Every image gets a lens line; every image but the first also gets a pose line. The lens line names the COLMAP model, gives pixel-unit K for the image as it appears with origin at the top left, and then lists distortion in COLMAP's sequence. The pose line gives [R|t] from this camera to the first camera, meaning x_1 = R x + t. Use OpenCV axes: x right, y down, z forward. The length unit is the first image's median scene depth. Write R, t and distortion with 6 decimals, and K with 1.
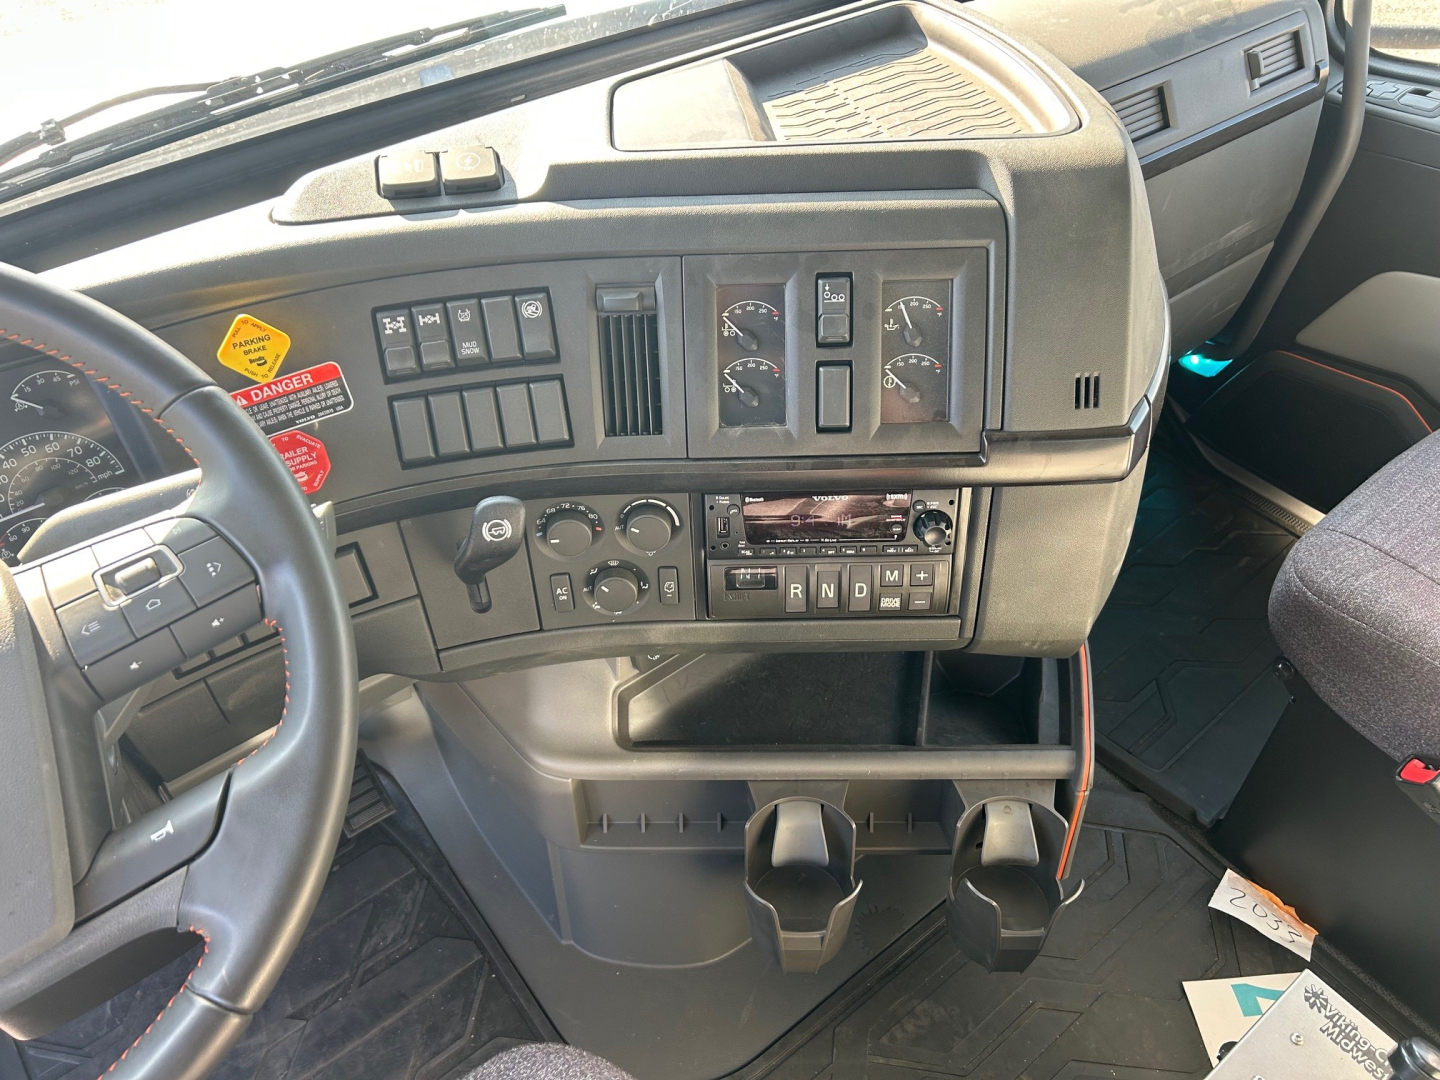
lens RADIAL K [[1097.2, 0, 721.0], [0, 1097.2, 498.1], [0, 0, 1]] dist [0.002706, 0.001417]
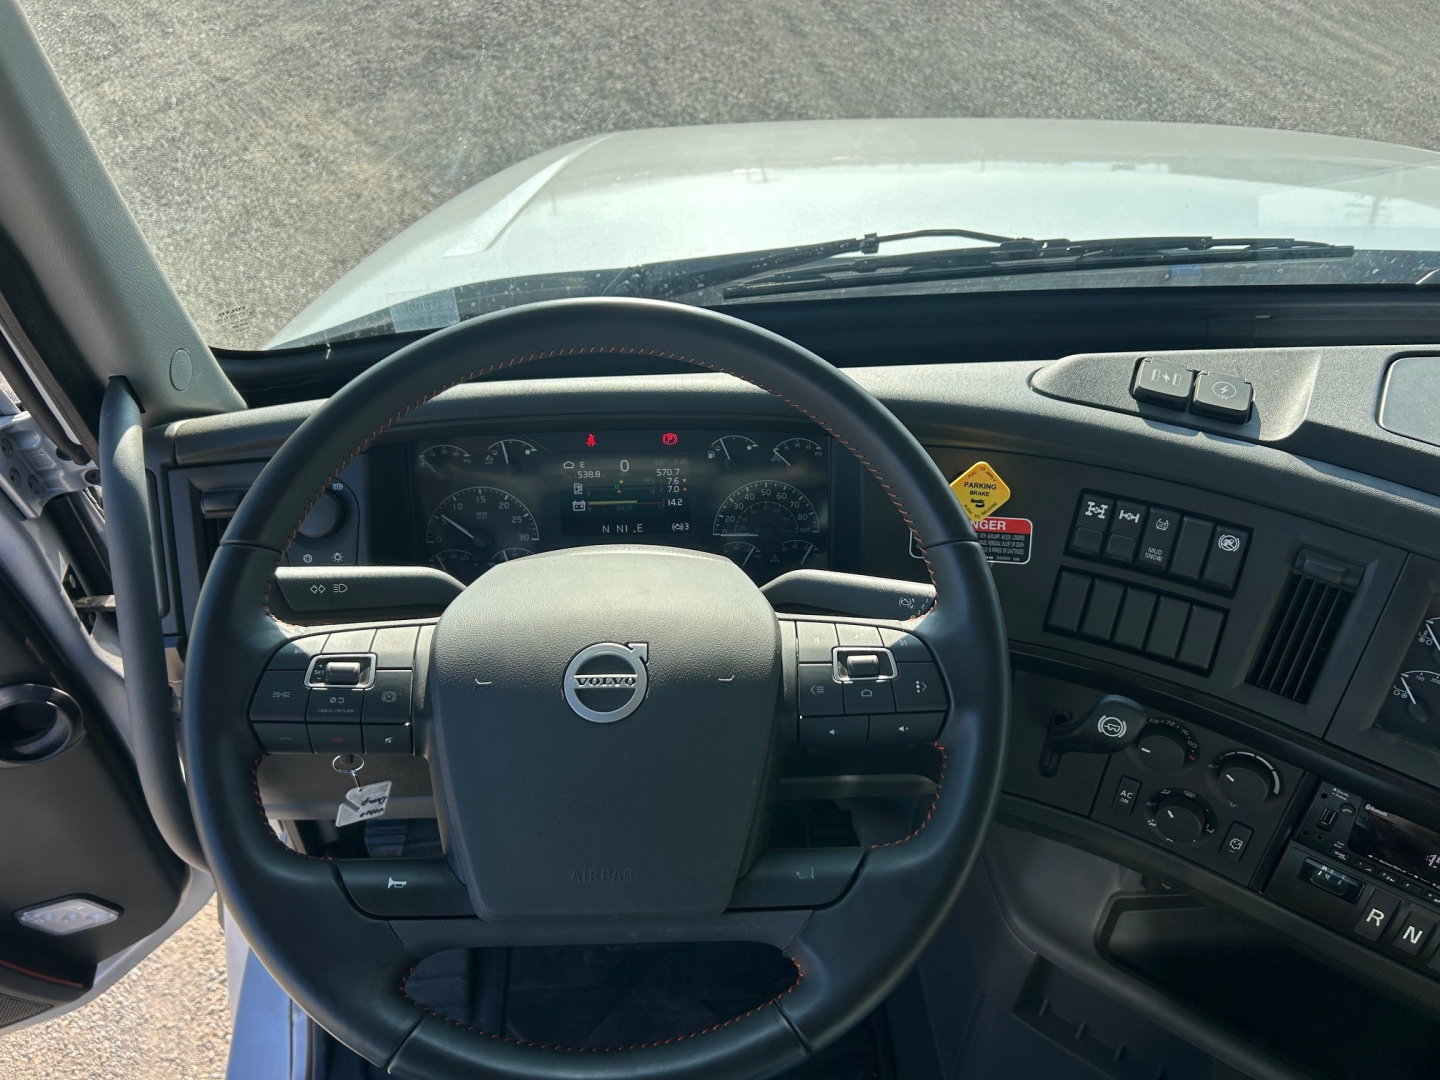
lens RADIAL K [[1097.2, 0, 721.0], [0, 1097.2, 498.1], [0, 0, 1]] dist [0.002706, 0.001417]
pose [[0.817777, 0.368685, -0.441941, -0.120833], [-0.403664, 0.914764, 0.016184, -0.034873], [0.410239, 0.165160, 0.896898, -0.120243]]
